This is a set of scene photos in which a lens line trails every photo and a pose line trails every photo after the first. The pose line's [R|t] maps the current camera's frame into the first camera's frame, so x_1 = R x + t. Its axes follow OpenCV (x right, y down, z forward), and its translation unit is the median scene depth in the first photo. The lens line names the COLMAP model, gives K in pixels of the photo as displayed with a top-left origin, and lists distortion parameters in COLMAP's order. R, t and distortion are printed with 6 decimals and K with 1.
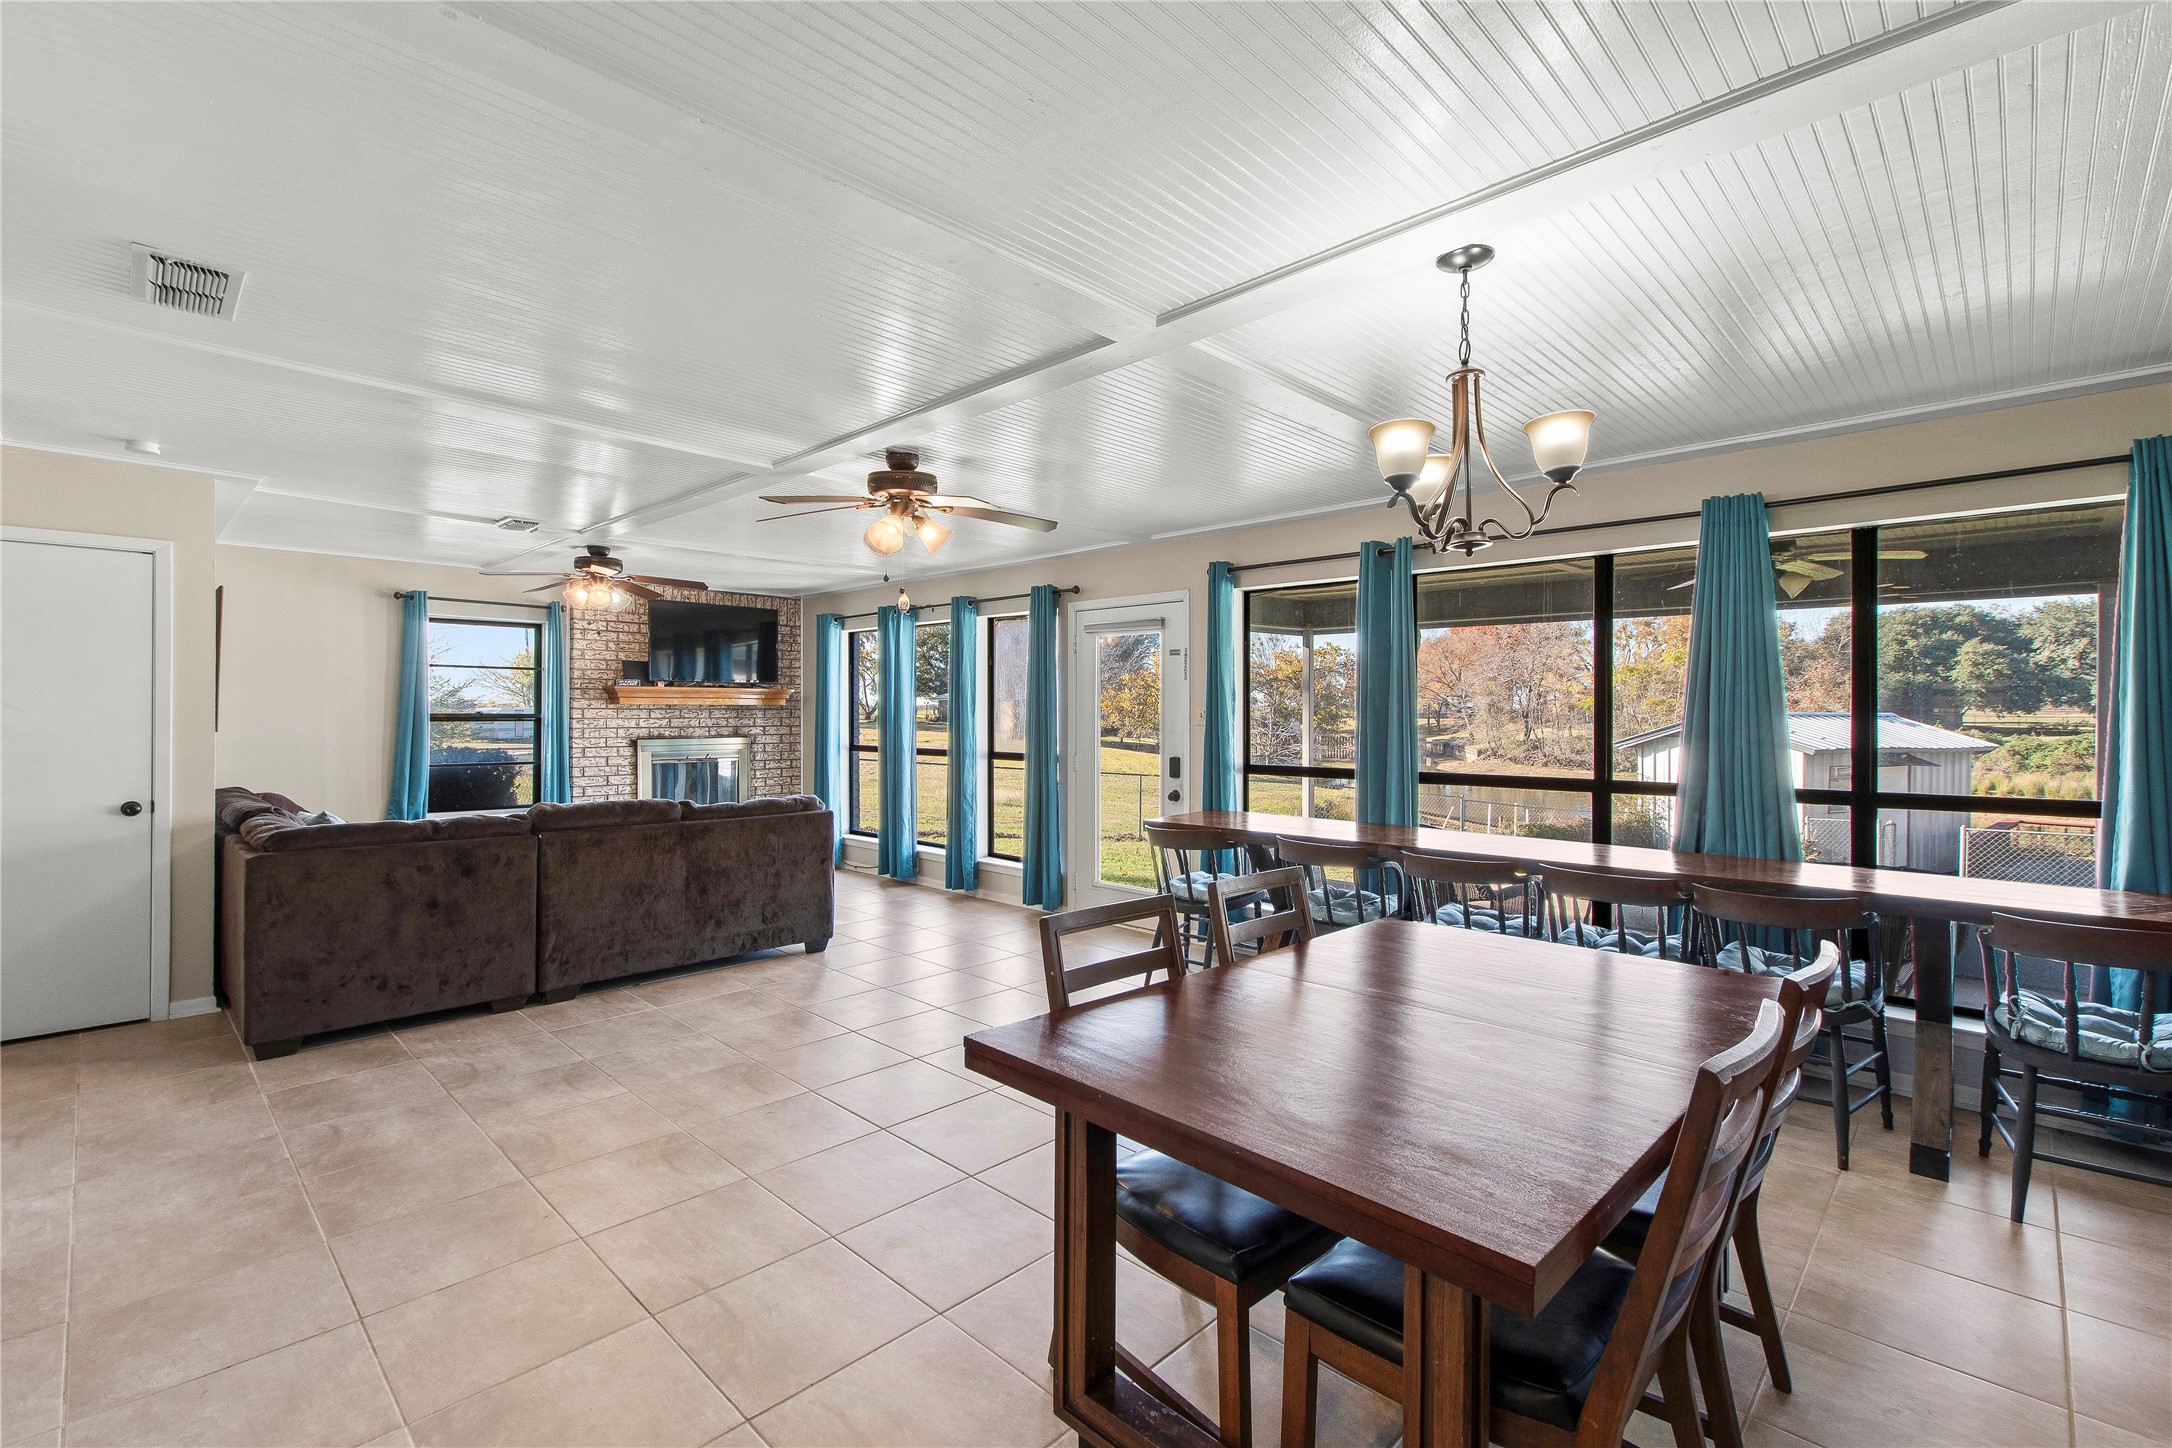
lens RADIAL K [[979.0, 0, 1092.7], [0, 979.0, 723.4], [0, 0, 1]] dist [0.008756, -0.000417]
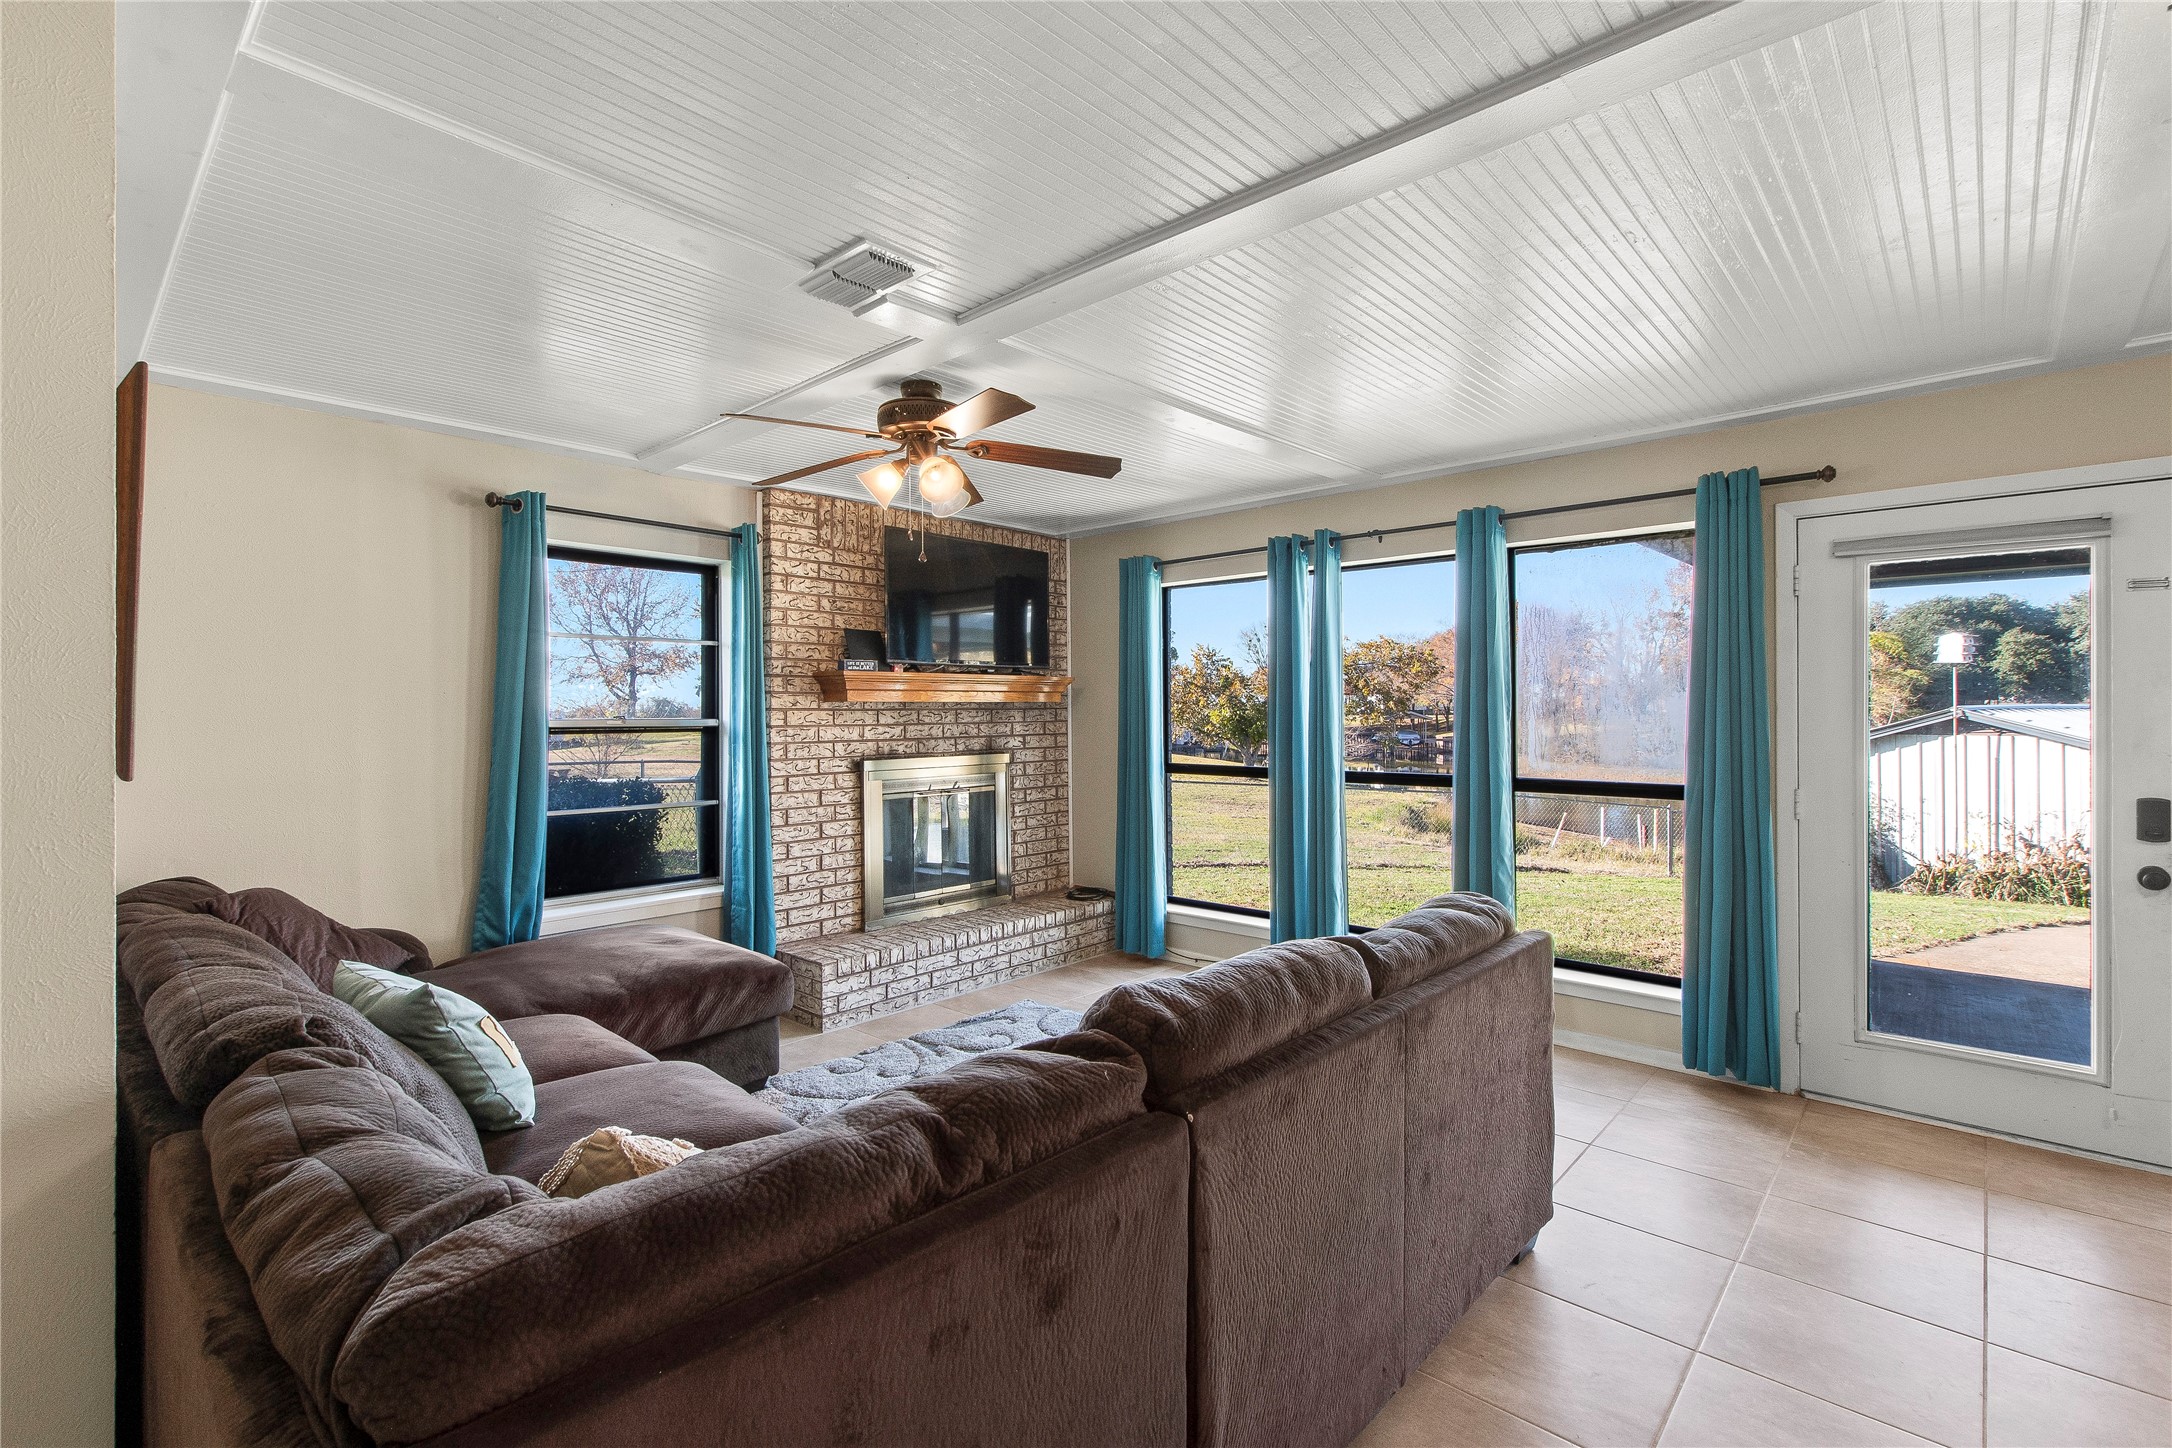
lens RADIAL K [[979.0, 0, 1081.0], [0, 979.0, 710.7], [0, 0, 1]] dist [0.008756, -0.000417]
pose [[0.999595, -0.007631, 0.027416, -0.346720], [0.007949, 0.999902, -0.011487, -0.006116], [-0.027326, 0.011700, 0.999558, 0.395121]]
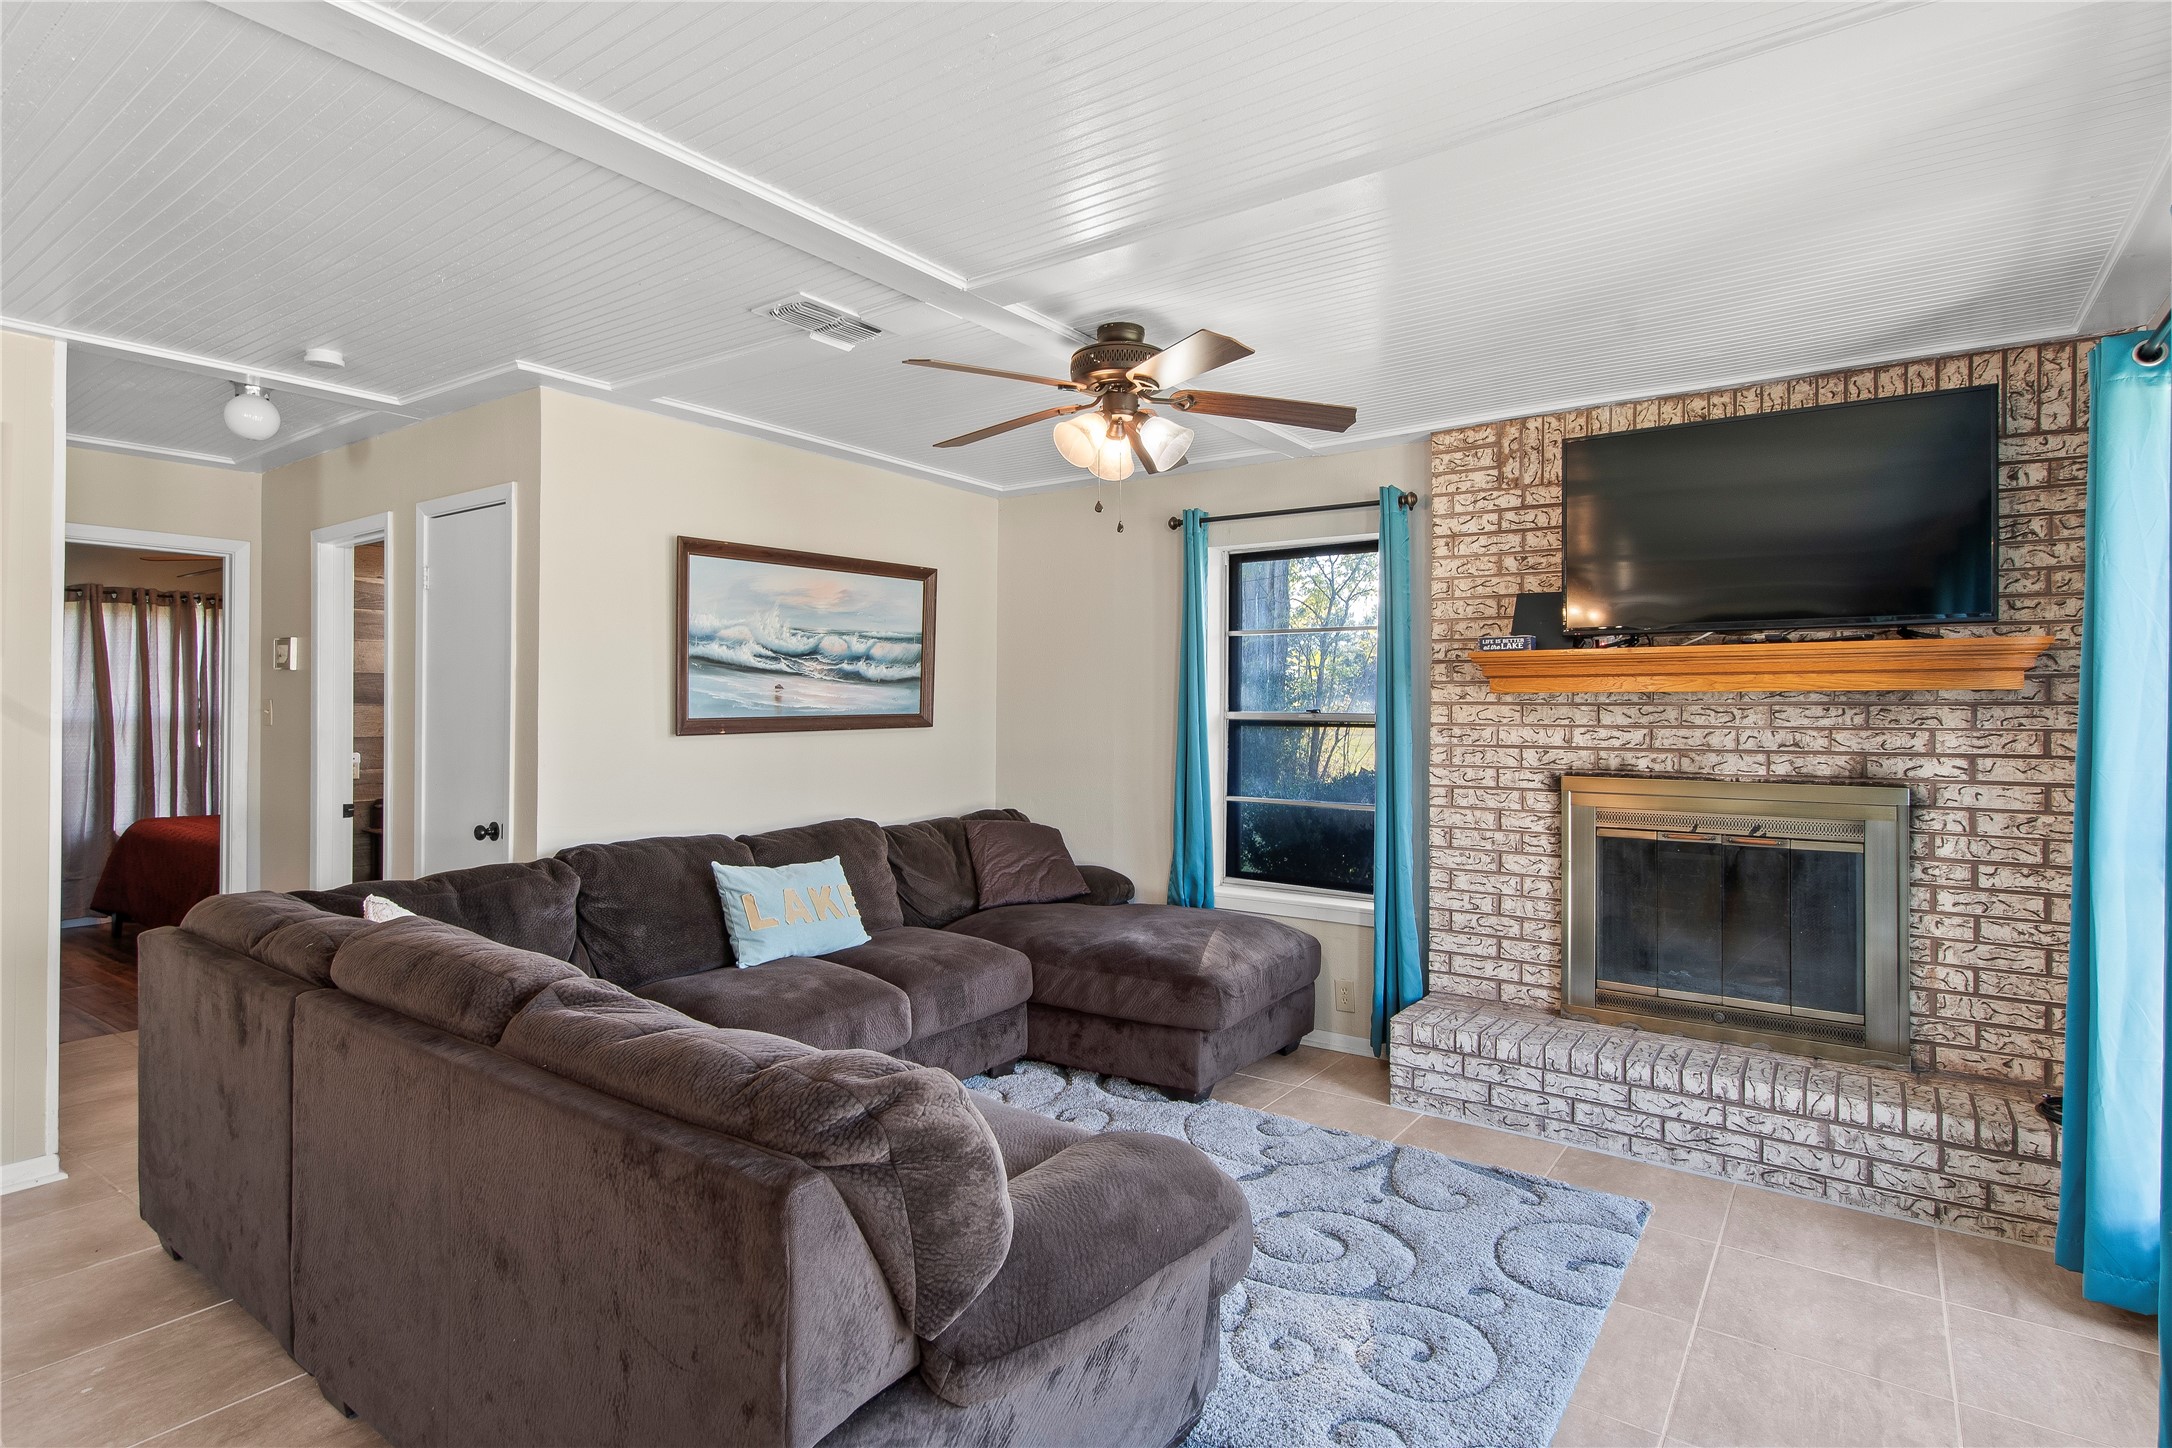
lens RADIAL K [[1100.2, 0, 1078.3], [0, 1100.2, 704.7], [0, 0, 1]] dist [0.002596, 0.000465]
pose [[0.150560, -0.003817, -0.988594, -0.021723], [-0.013229, 0.999895, -0.005875, -0.008745], [0.988512, 0.013962, 0.150494, 0.718598]]
